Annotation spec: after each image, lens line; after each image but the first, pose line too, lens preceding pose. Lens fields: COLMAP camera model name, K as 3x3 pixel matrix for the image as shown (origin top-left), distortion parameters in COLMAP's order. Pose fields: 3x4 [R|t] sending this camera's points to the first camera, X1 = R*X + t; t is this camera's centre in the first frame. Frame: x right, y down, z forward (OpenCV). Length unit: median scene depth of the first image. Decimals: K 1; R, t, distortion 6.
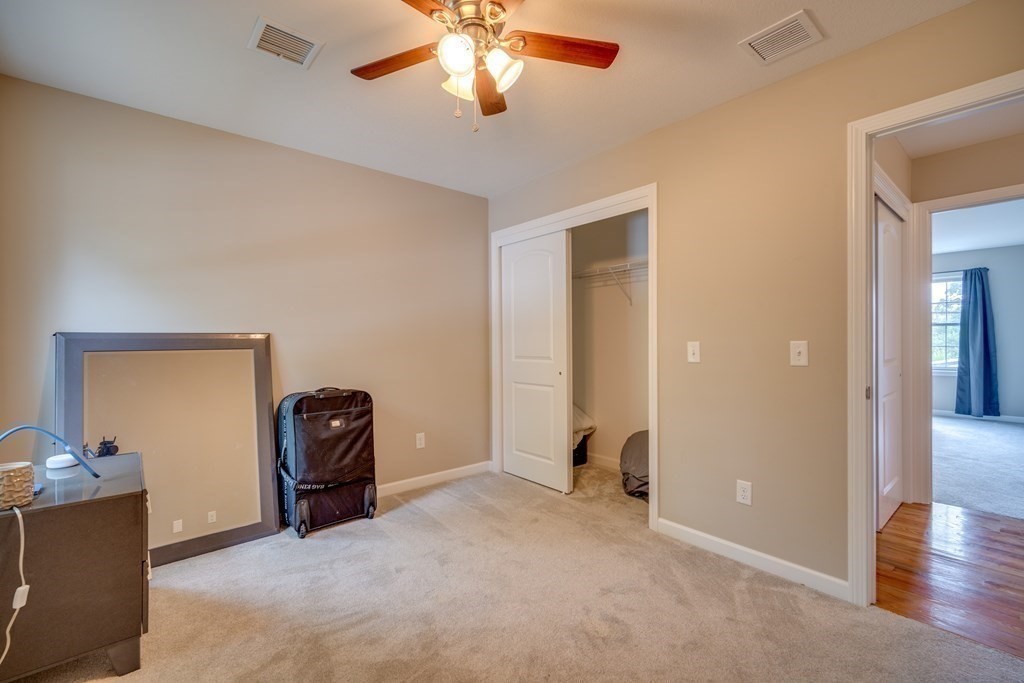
lens RADIAL K [[443.9, 0, 509.8], [0, 443.9, 342.7], [0, 0, 1]] dist [-0.005257, 0.004966]
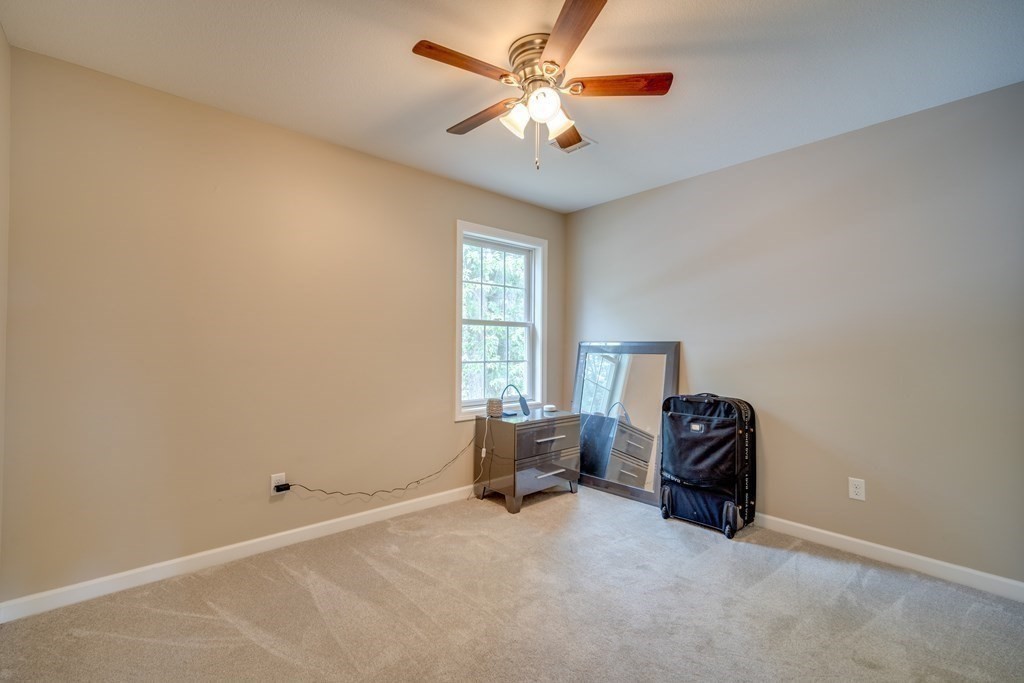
lens RADIAL K [[443.9, 0, 509.8], [0, 443.9, 342.7], [0, 0, 1]] dist [-0.005257, 0.004966]
pose [[0.021197, 0.000973, -0.999775, 0.634571], [-0.010581, 0.999944, 0.000749, -0.013997], [0.999719, 0.010563, 0.021206, 0.524962]]
